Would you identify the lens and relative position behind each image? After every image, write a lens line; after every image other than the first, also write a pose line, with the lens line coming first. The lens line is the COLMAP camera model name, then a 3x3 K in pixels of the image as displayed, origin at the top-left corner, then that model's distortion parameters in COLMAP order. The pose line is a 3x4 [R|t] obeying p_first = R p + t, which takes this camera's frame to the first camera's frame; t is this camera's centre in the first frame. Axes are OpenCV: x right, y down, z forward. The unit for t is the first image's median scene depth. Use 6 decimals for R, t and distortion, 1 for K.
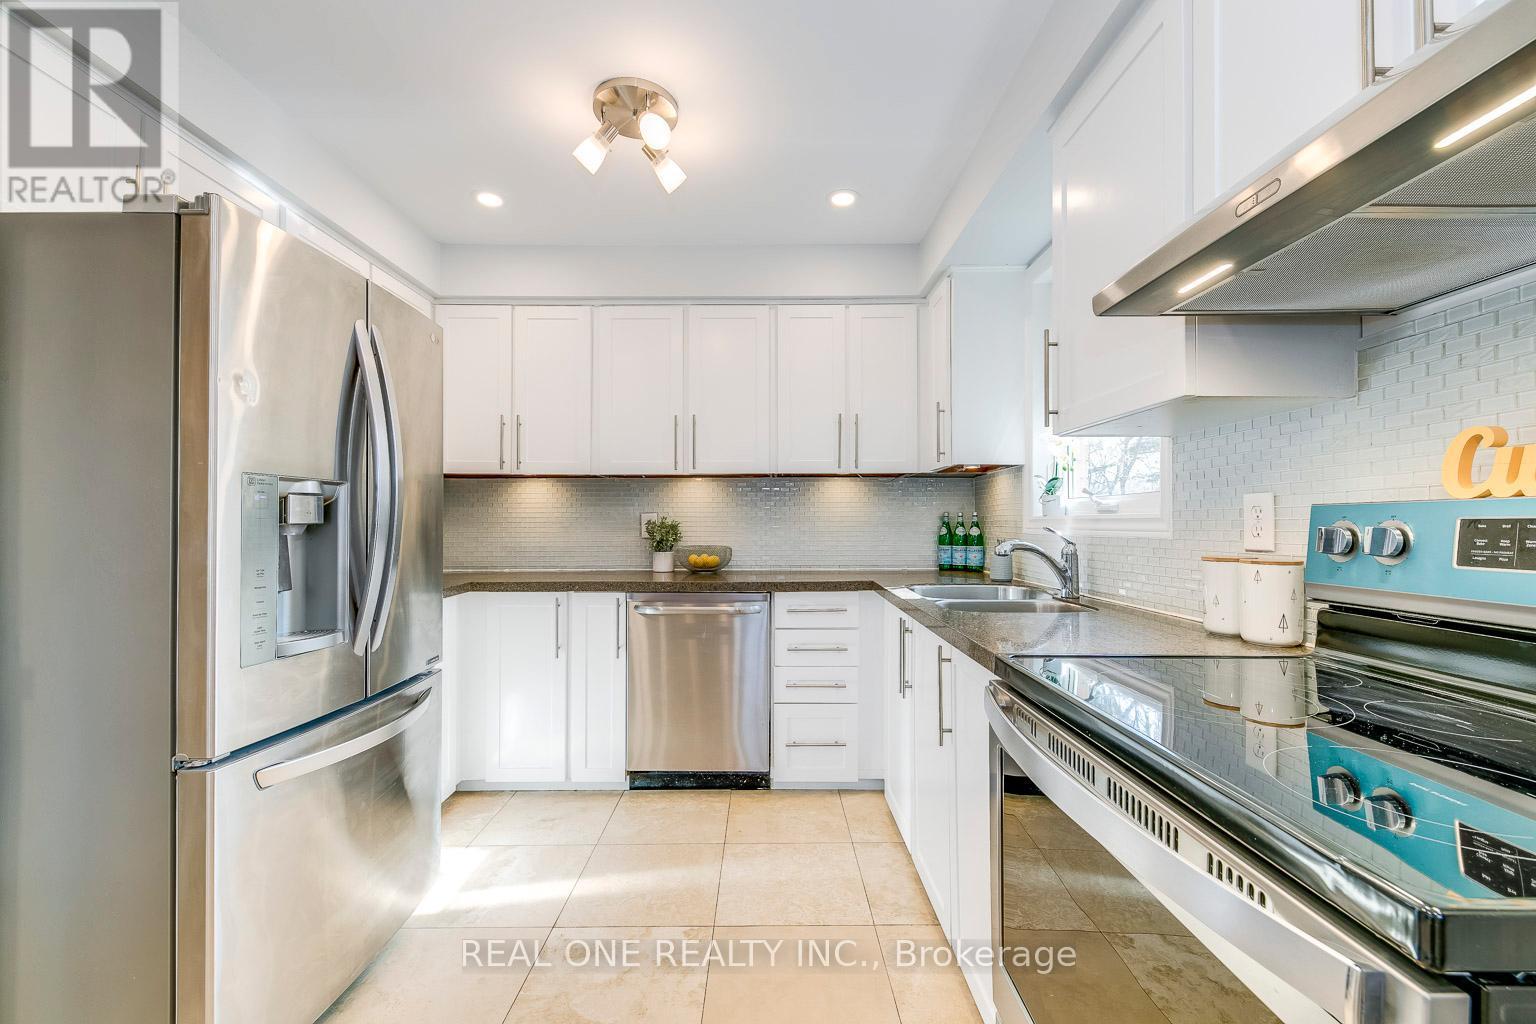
lens RADIAL K [[599.0, 0, 761.7], [0, 599.0, 515.4], [0, 0, 1]] dist [0.002679, -0.000264]
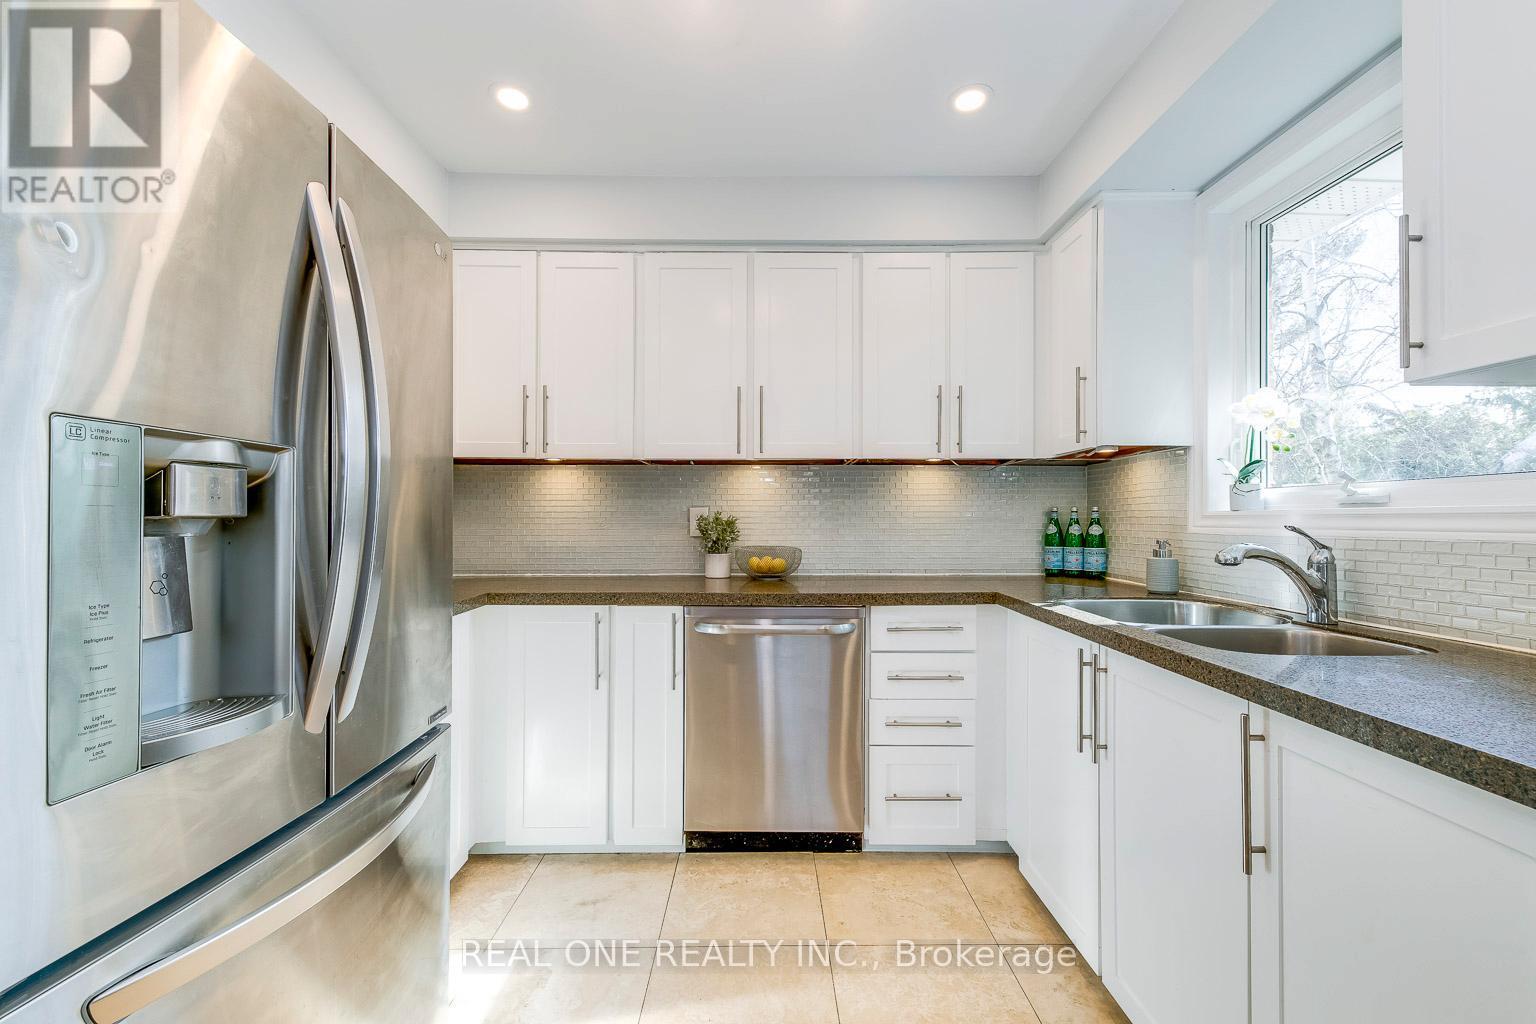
lens RADIAL K [[599.0, 0, 775.0], [0, 599.0, 514.7], [0, 0, 1]] dist [0.002679, -0.000264]
pose [[0.999977, 0.002803, 0.006226, -0.111666], [-0.002833, 0.999985, 0.004711, 0.003739], [-0.006213, -0.004729, 0.999970, 0.208422]]
